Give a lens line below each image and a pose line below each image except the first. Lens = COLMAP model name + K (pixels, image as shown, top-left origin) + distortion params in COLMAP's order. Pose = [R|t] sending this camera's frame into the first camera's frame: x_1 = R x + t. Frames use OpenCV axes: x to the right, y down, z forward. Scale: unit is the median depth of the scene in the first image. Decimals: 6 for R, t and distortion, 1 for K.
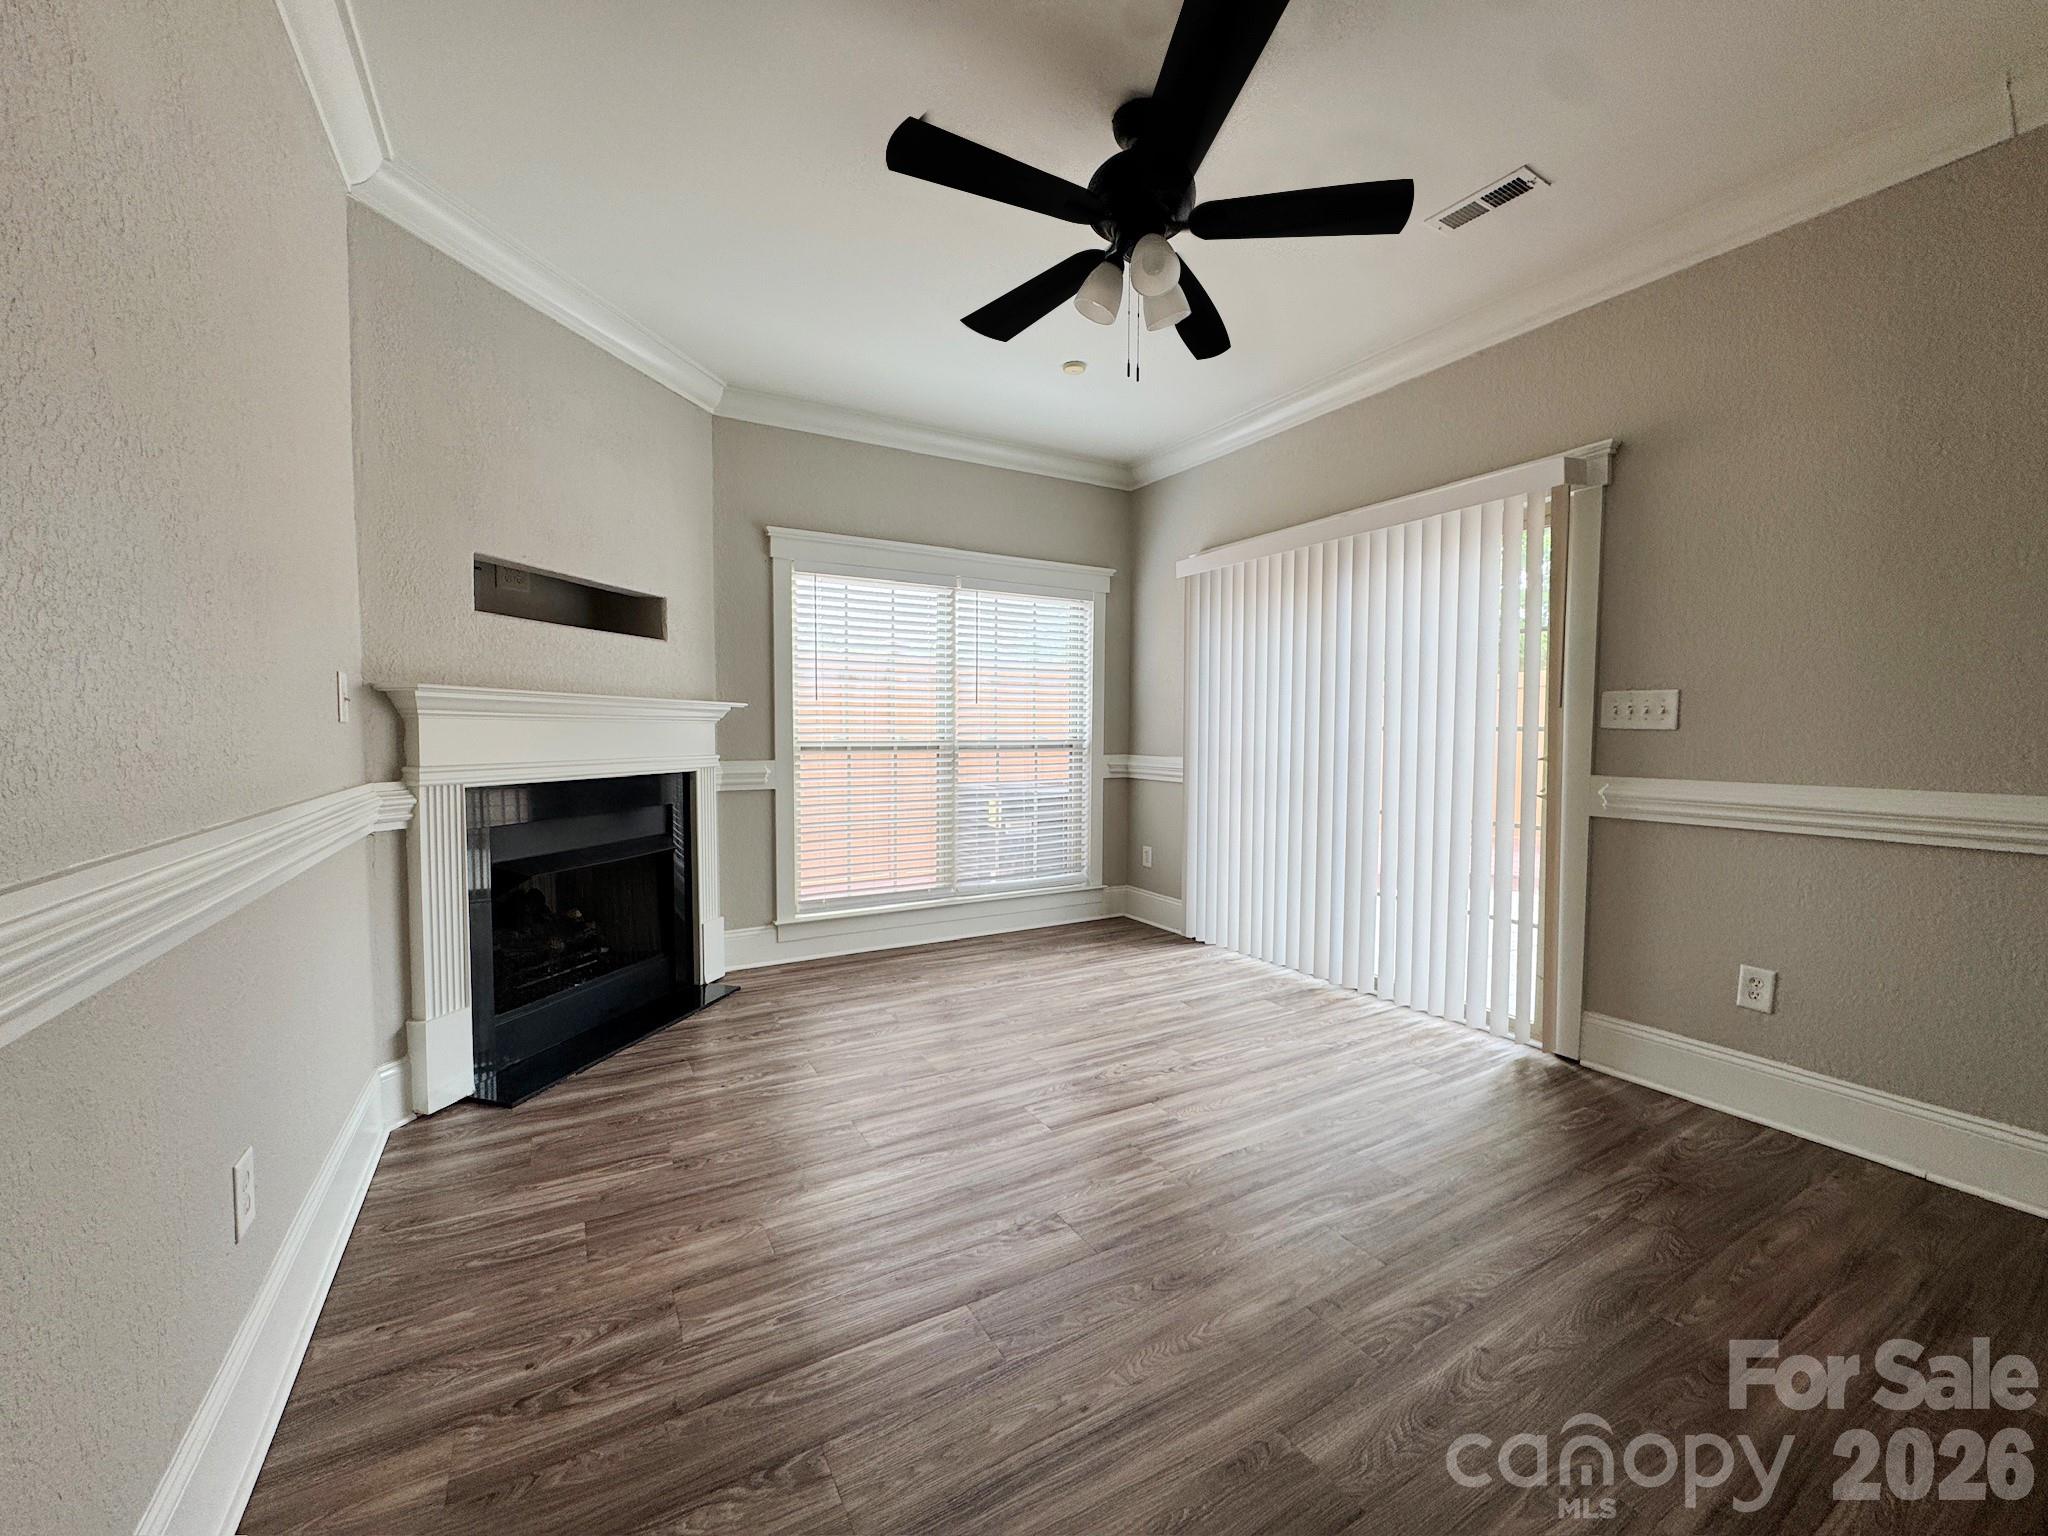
lens RADIAL K [[829.6, 0, 1031.7], [0, 829.6, 765.7], [0, 0, 1]] dist [0.000431, -0.000481]
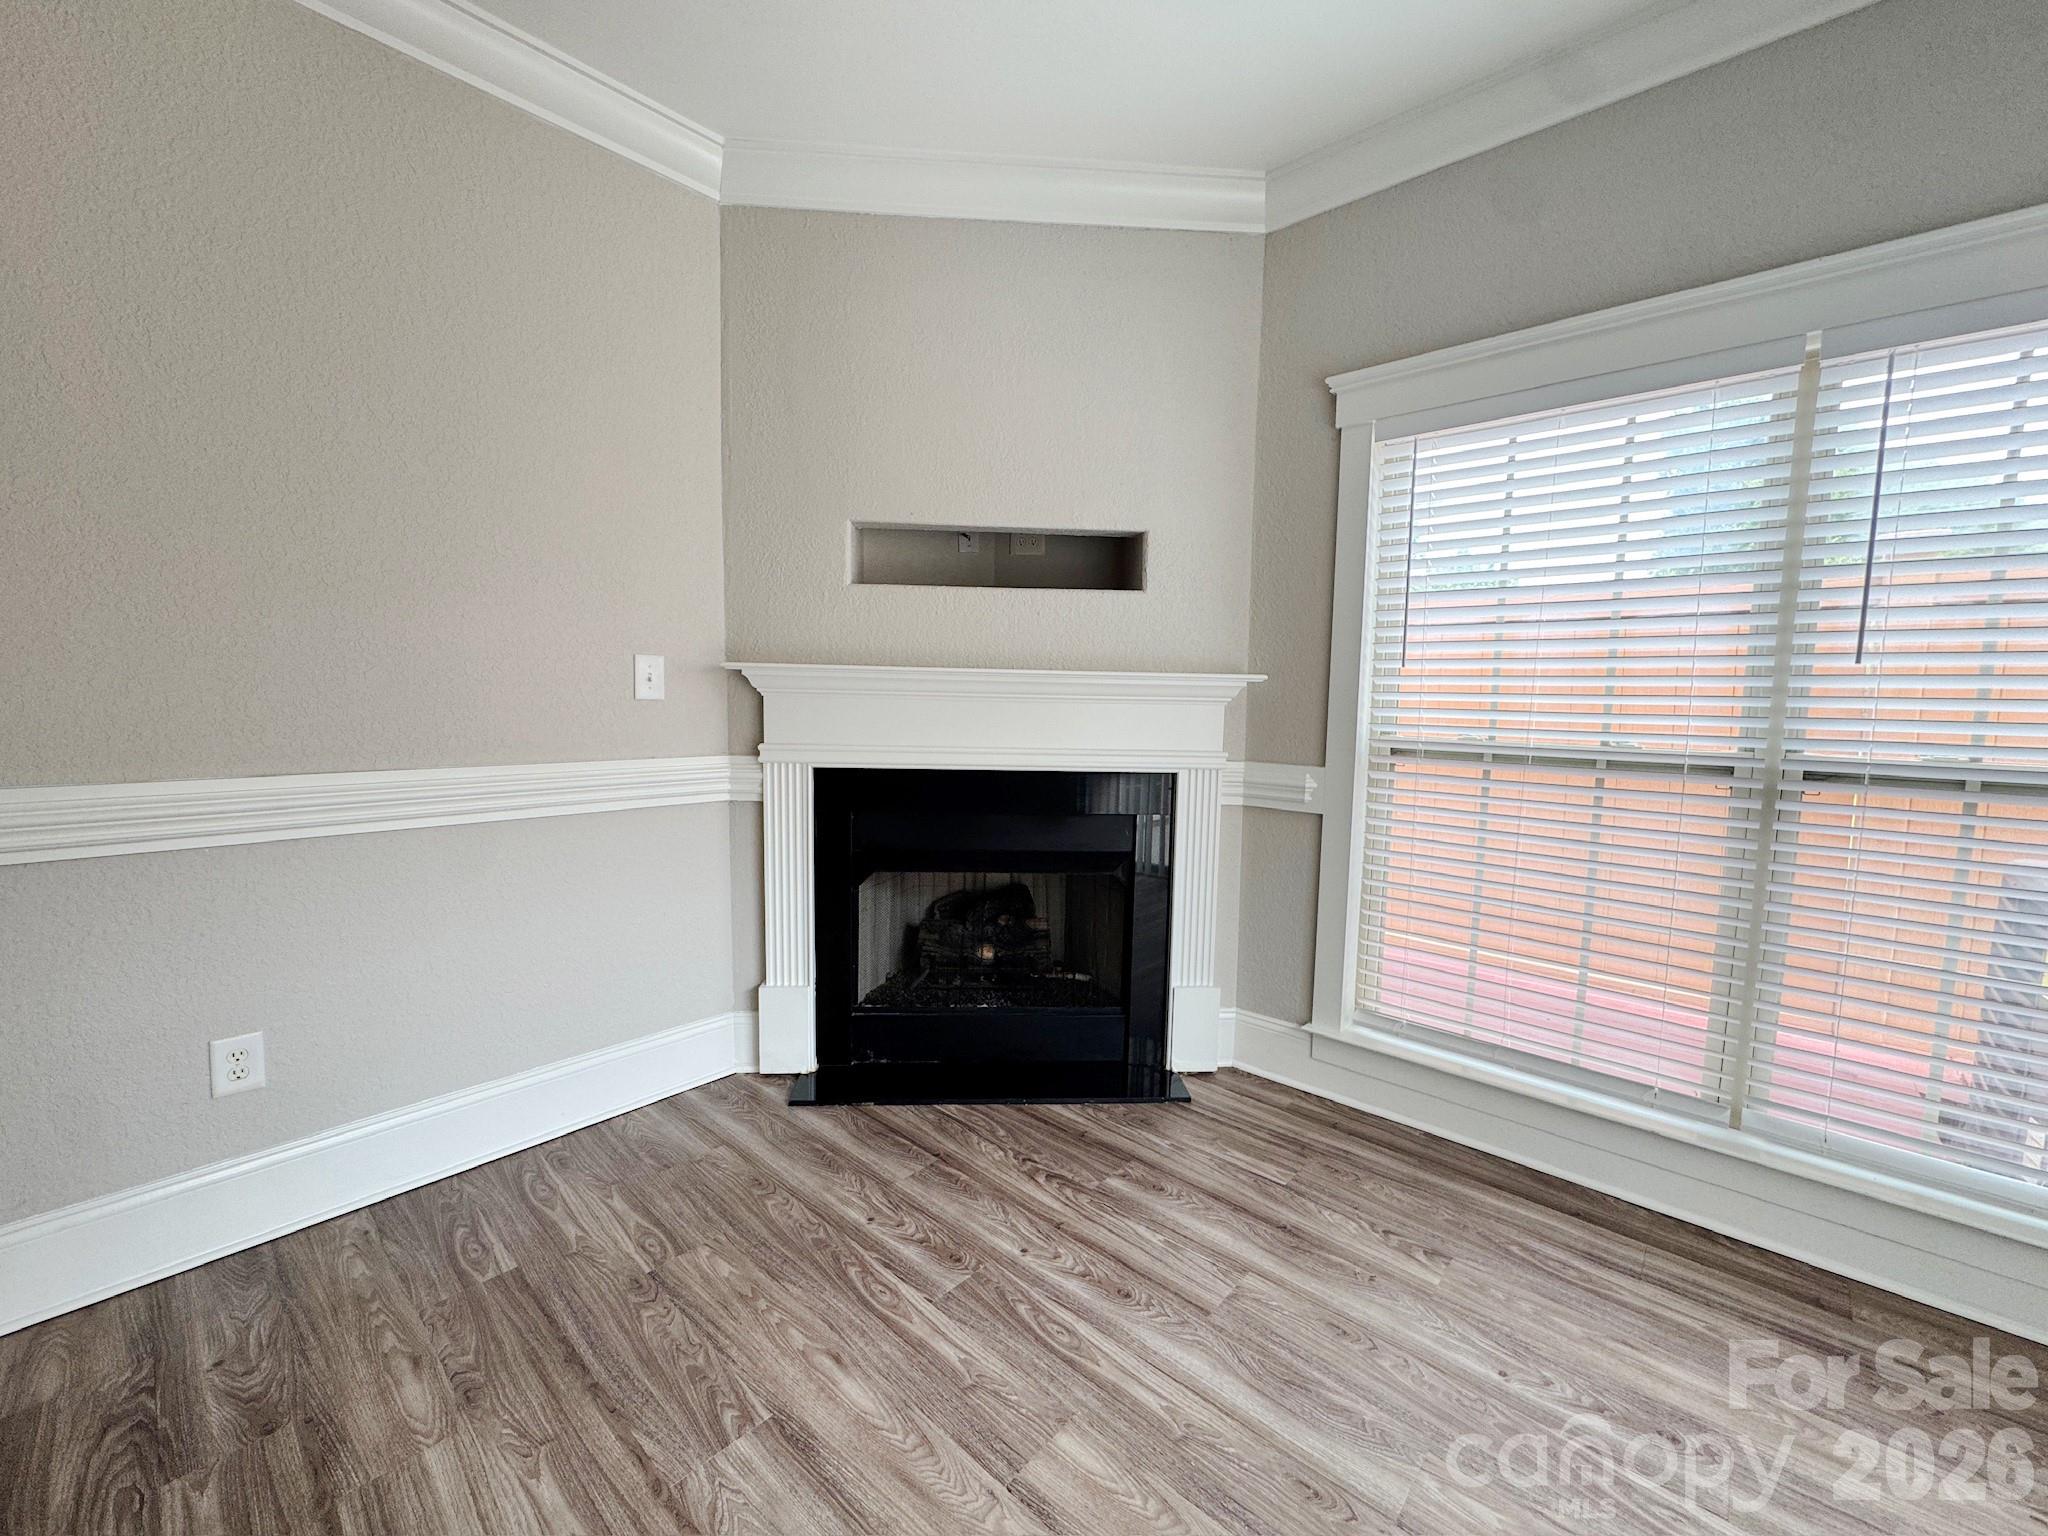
lens RADIAL K [[829.6, 0, 1023.9], [0, 829.6, 766.6], [0, 0, 1]] dist [0.000431, -0.000481]
pose [[0.297085, 0.085855, -0.950983, 0.221963], [-0.058842, 0.995703, 0.071510, -0.040770], [0.953036, 0.034714, 0.300860, 0.650313]]
